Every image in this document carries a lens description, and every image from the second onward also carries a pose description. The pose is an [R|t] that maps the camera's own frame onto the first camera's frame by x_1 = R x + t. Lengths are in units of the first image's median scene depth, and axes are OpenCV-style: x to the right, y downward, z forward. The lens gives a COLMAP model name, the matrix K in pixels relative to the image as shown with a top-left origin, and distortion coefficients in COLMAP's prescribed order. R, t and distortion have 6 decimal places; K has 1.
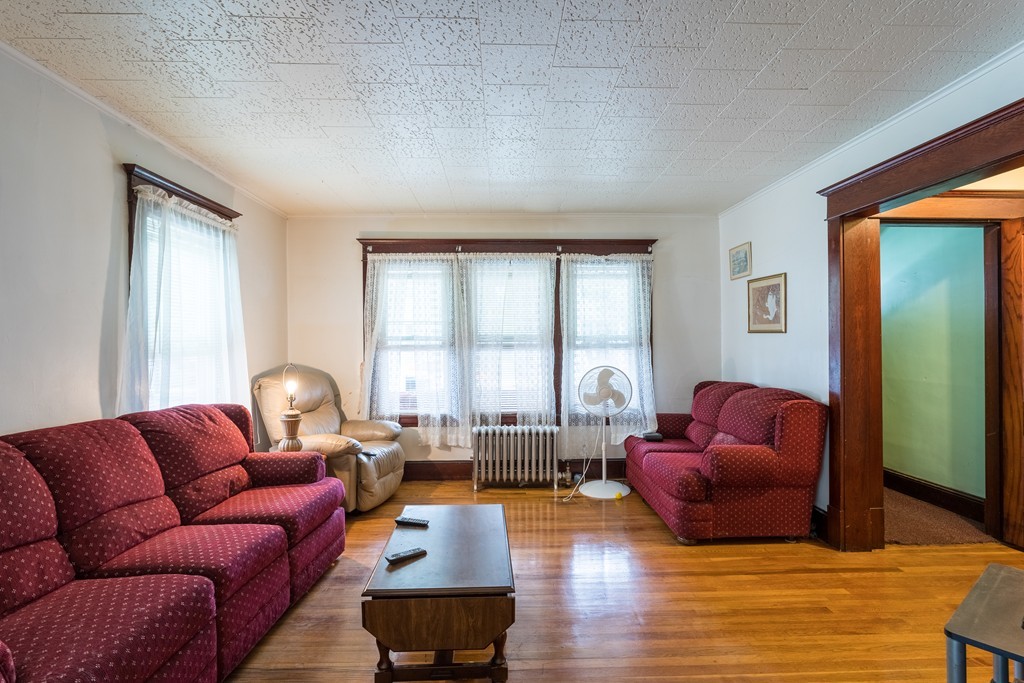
lens RADIAL K [[495.4, 0, 513.8], [0, 495.4, 340.7], [0, 0, 1]] dist [-0.033355, 0.012021]
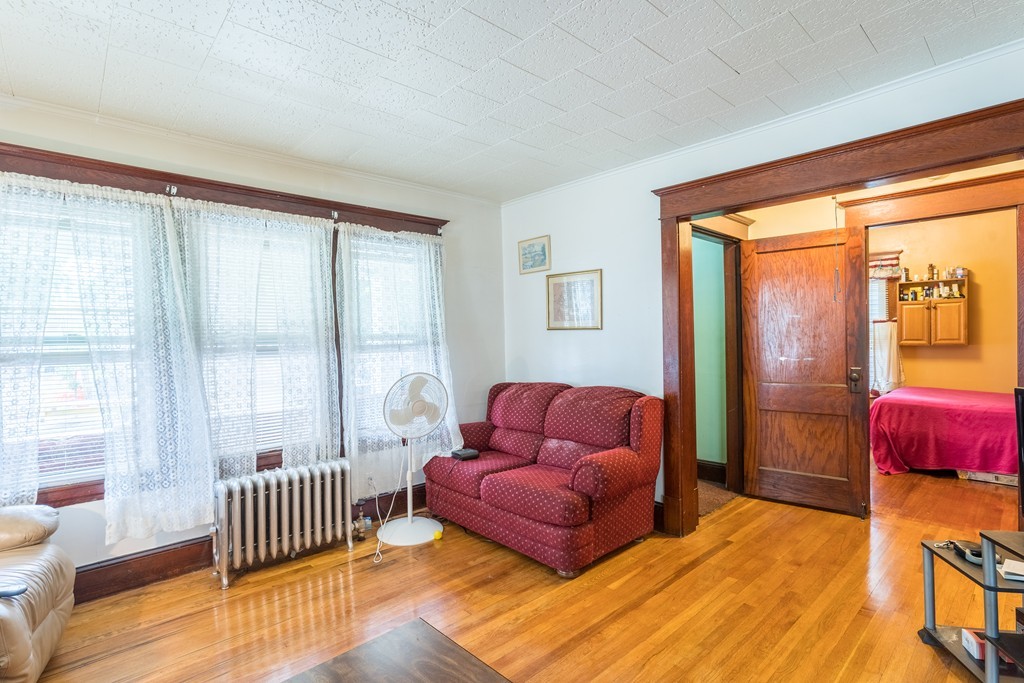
lens RADIAL K [[495.4, 0, 514.9], [0, 495.4, 341.2], [0, 0, 1]] dist [-0.033355, 0.012021]
pose [[0.756549, -0.014425, 0.653778, -0.197136], [0.013232, 0.999890, 0.006749, -0.001457], [-0.653803, 0.003544, 0.756656, 0.300270]]
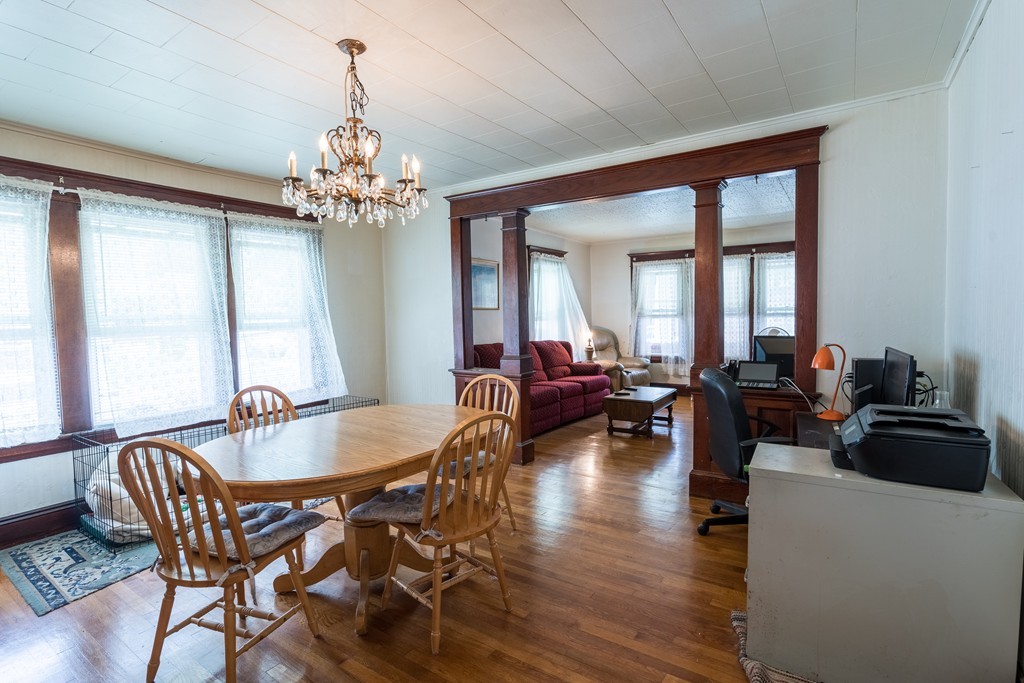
lens RADIAL K [[495.4, 0, 522.4], [0, 495.4, 337.4], [0, 0, 1]] dist [-0.033355, 0.012021]
pose [[0.818985, 0.018052, -0.573530, 0.406727], [0.010505, 0.998866, 0.046440, 0.002651], [0.573718, -0.044059, 0.817867, -0.691936]]
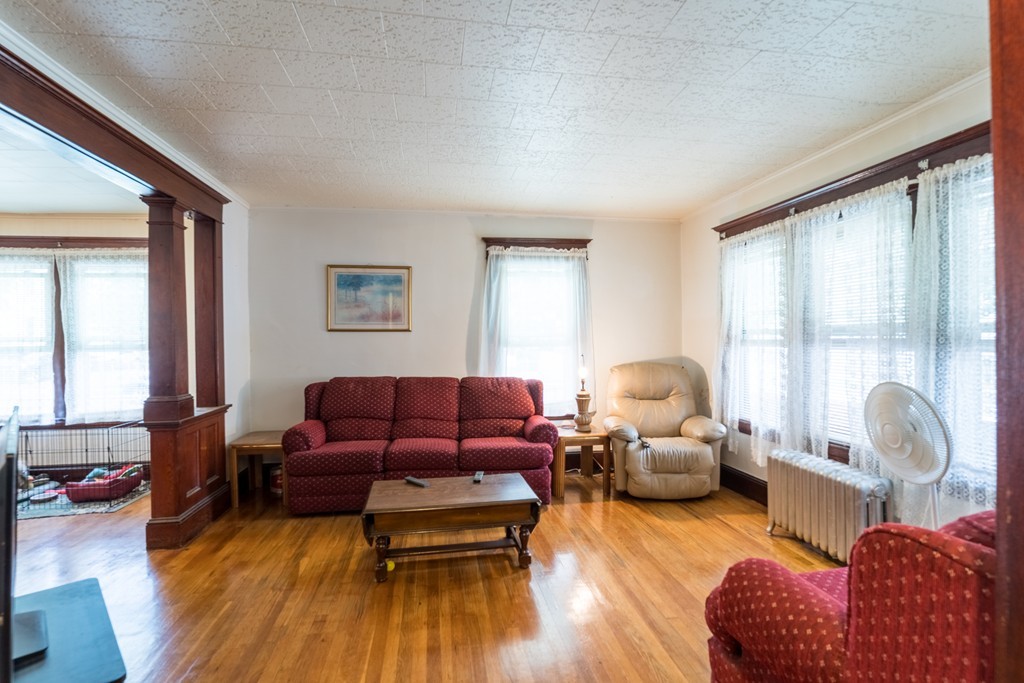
lens RADIAL K [[495.4, 0, 512.7], [0, 495.4, 345.5], [0, 0, 1]] dist [-0.033355, 0.012021]
pose [[0.131098, 0.018043, -0.991205, 0.608446], [0.010587, 0.999752, 0.019599, -0.001998], [0.991313, -0.013063, 0.130875, 0.513456]]
